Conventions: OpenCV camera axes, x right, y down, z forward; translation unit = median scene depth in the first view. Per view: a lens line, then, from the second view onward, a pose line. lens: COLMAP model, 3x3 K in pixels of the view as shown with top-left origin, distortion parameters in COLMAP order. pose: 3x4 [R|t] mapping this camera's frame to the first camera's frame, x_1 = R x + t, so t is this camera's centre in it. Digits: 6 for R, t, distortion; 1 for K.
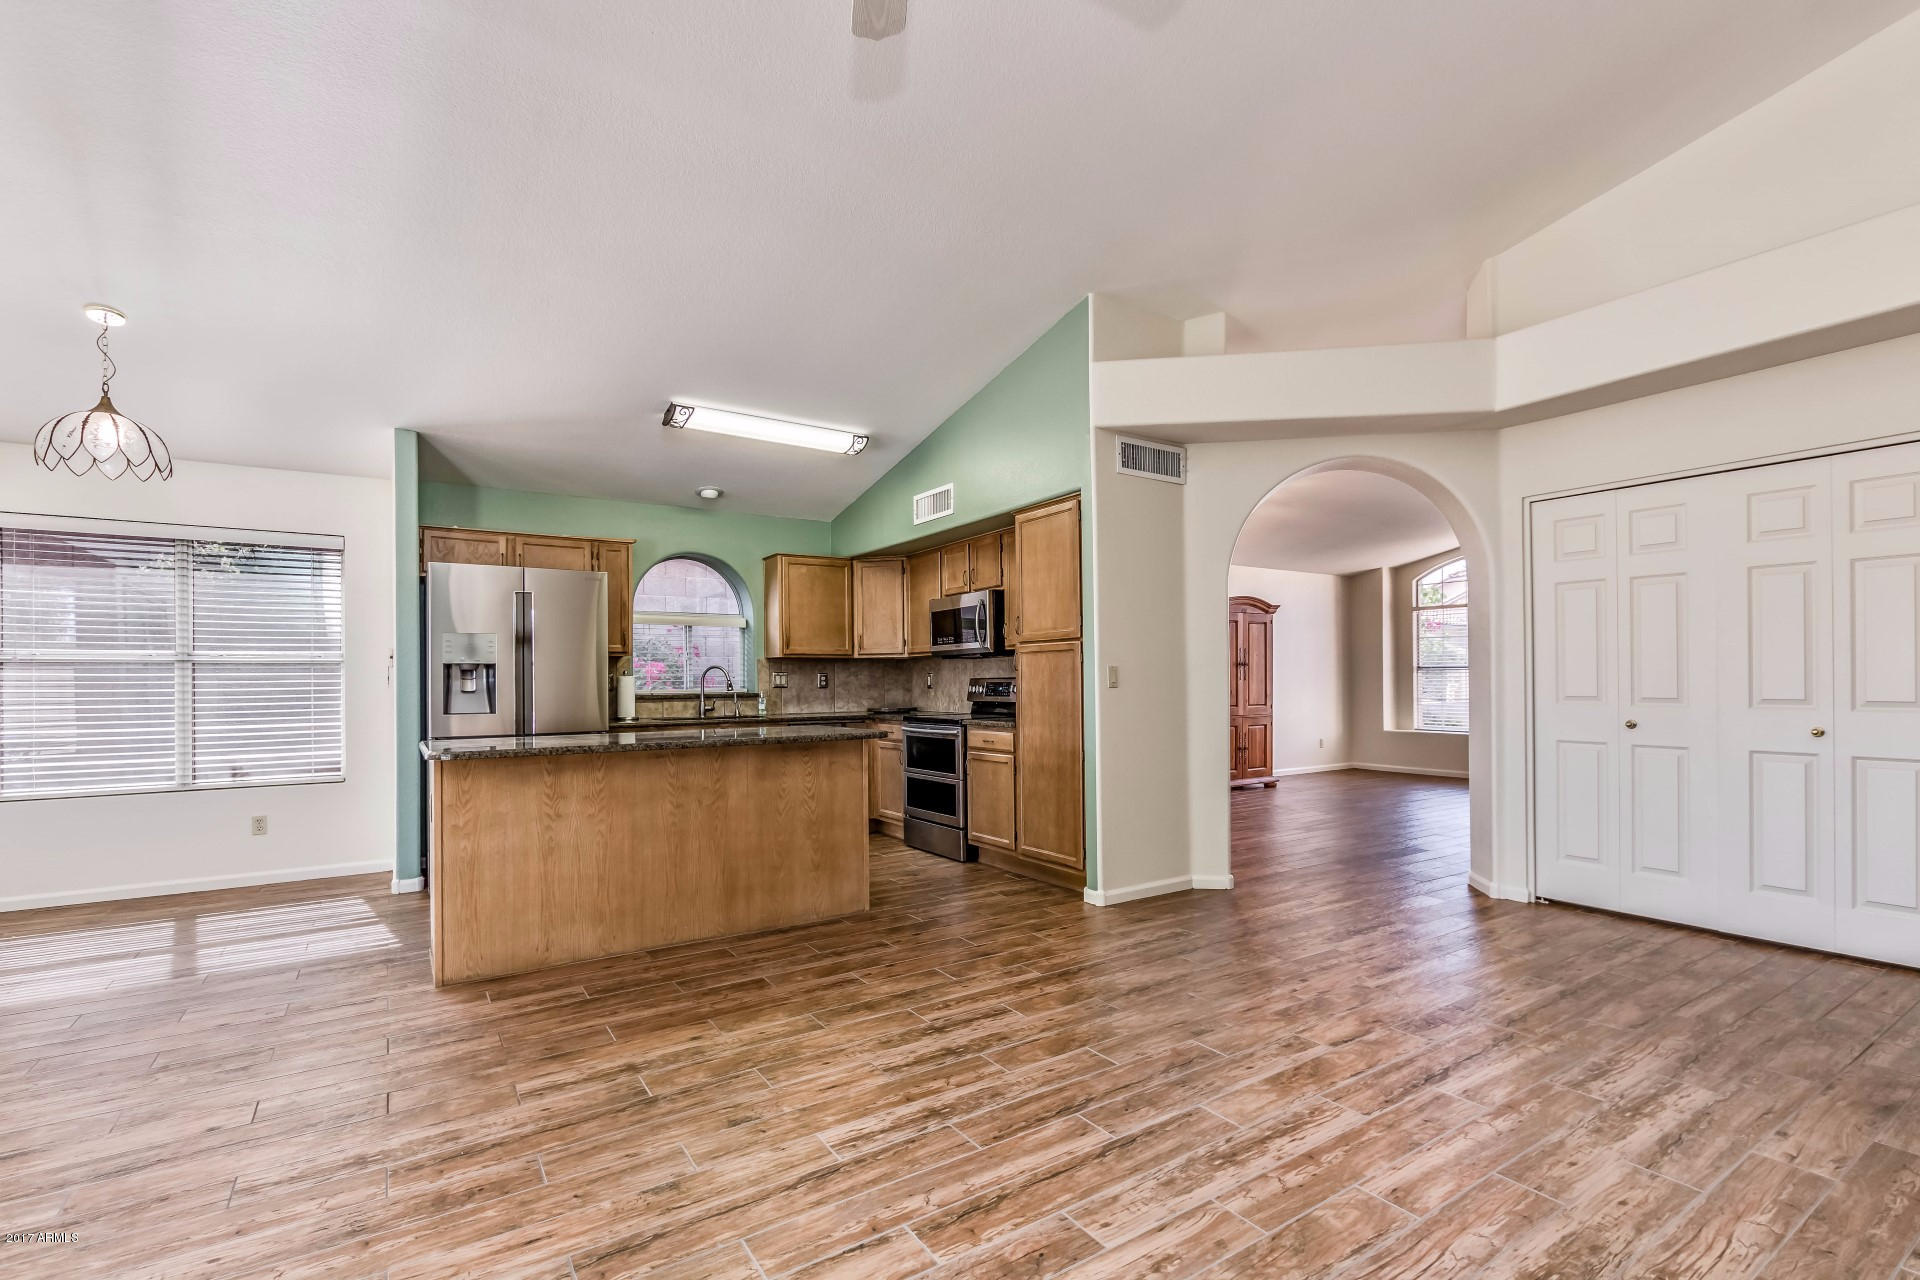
lens RADIAL K [[875.5, 0, 971.5], [0, 875.5, 674.2], [0, 0, 1]] dist [0.008973, -0.004191]
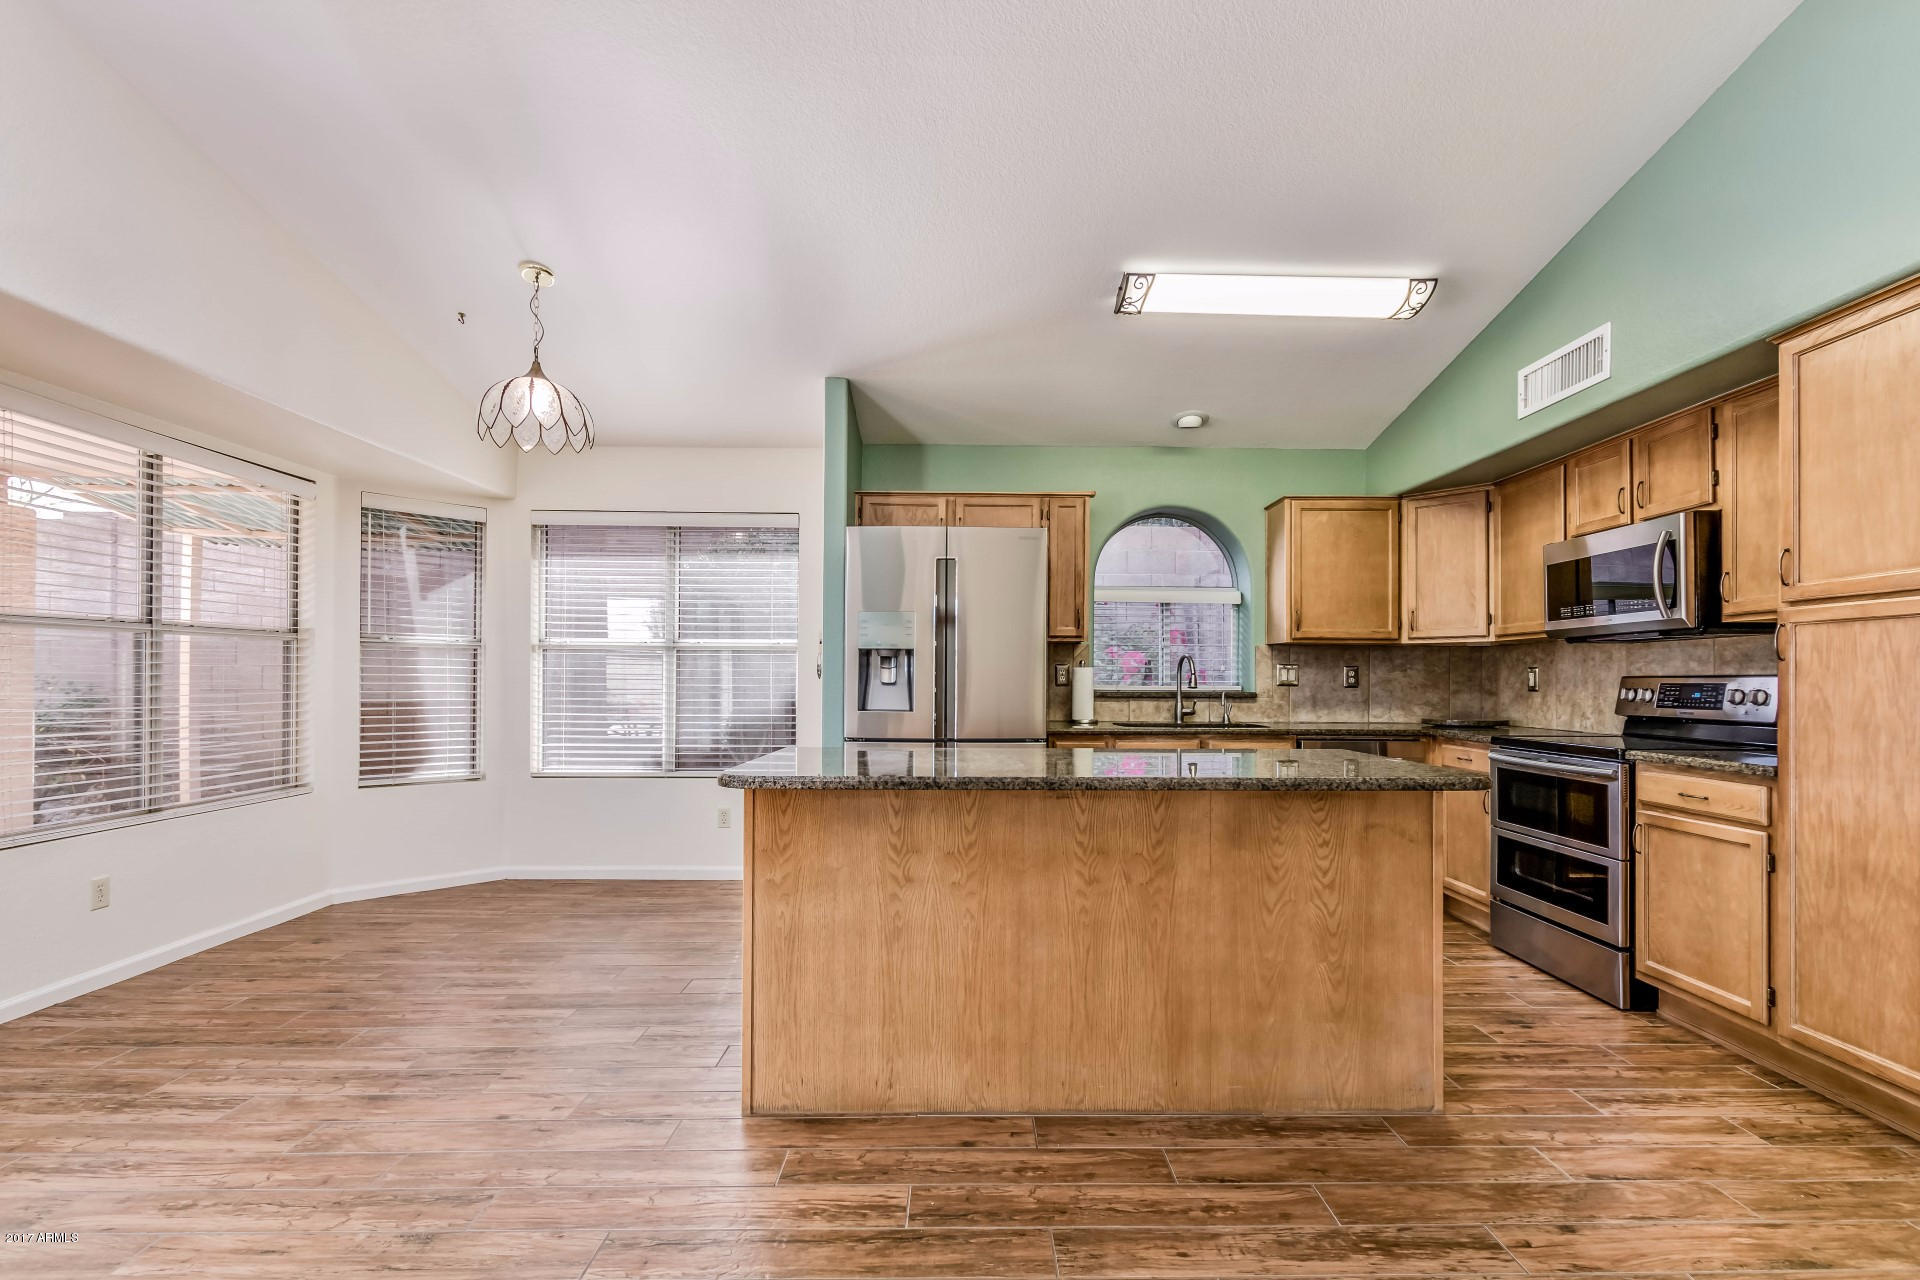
lens RADIAL K [[875.5, 0, 974.9], [0, 875.5, 670.4], [0, 0, 1]] dist [0.008973, -0.004191]
pose [[0.840693, 0.010116, -0.541418, -0.078554], [-0.009589, 0.999947, 0.003795, 0.004939], [0.541427, 0.002002, 0.840745, 0.451839]]
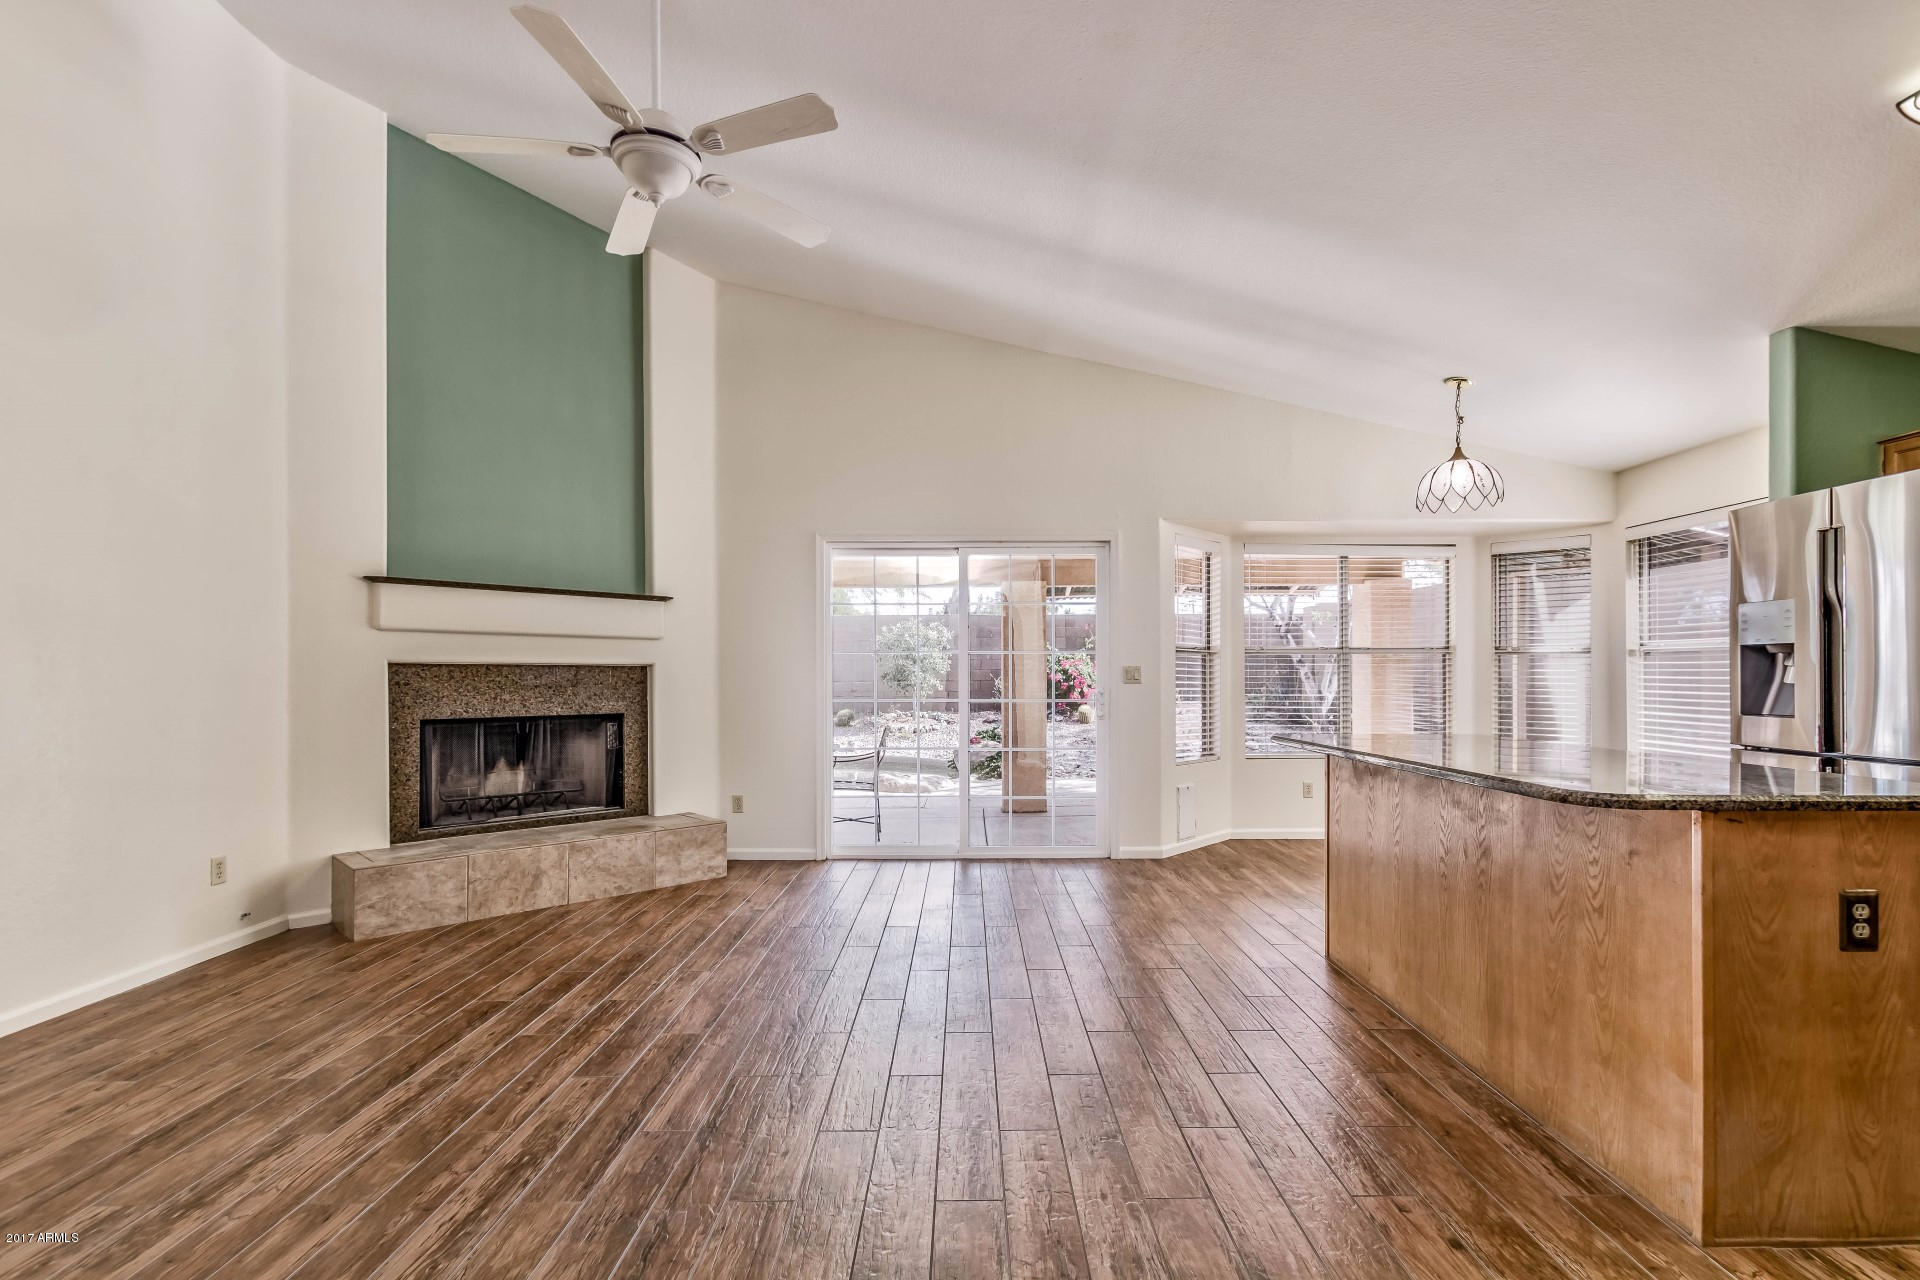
lens RADIAL K [[875.5, 0, 983.2], [0, 875.5, 669.9], [0, 0, 1]] dist [0.008973, -0.004191]
pose [[-0.539914, 0.004265, -0.841709, 0.449735], [0.013107, 0.999909, -0.003341, 0.003749], [0.841618, -0.012836, -0.539921, 1.063676]]
